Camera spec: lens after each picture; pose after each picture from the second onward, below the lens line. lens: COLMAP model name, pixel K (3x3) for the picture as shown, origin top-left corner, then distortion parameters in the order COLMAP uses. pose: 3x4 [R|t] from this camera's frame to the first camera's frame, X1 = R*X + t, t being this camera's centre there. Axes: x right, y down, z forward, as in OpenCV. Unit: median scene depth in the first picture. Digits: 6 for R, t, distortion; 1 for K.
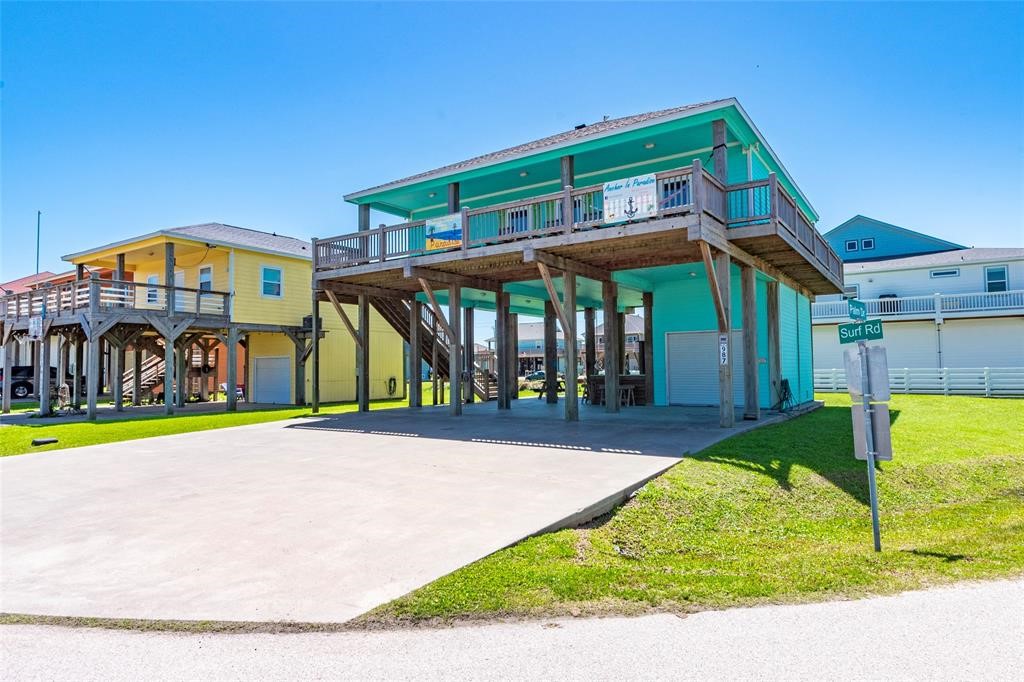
lens RADIAL K [[605.7, 0, 512.0], [0, 605.7, 341.0], [0, 0, 1]] dist [-0.001778, -0.000242]
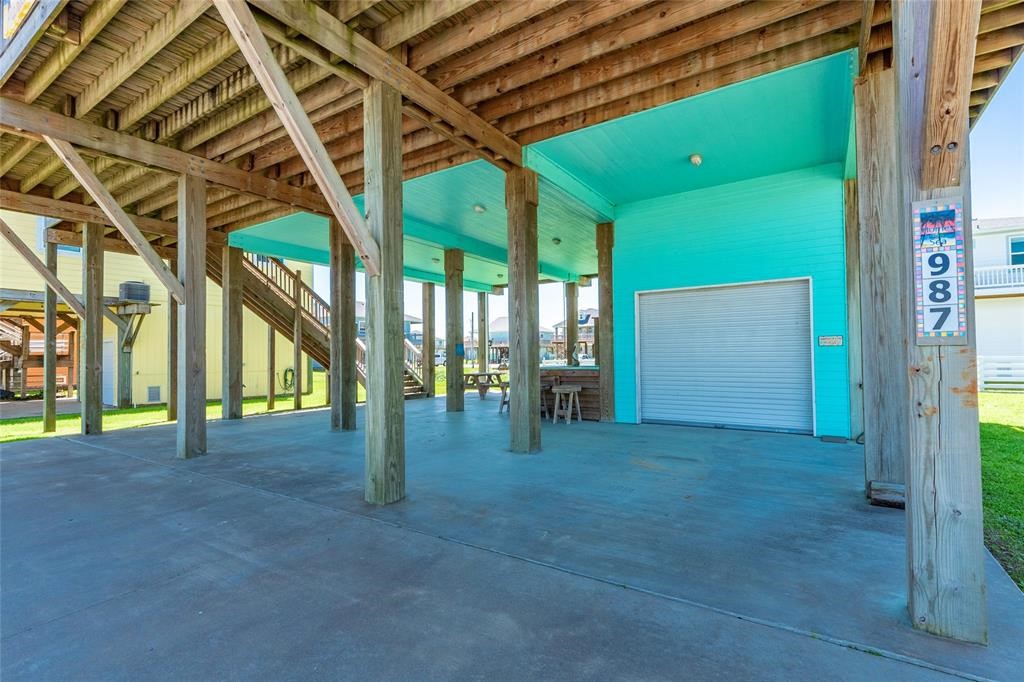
lens RADIAL K [[472.9, 0, 515.1], [0, 472.9, 340.0], [0, 0, 1]] dist [-0.004106, -0.000923]
pose [[0.999820, 0.001033, 0.018957, 0.162563], [-0.001212, 0.999955, 0.009431, 0.031449], [-0.018947, -0.009452, 0.999776, 0.685373]]
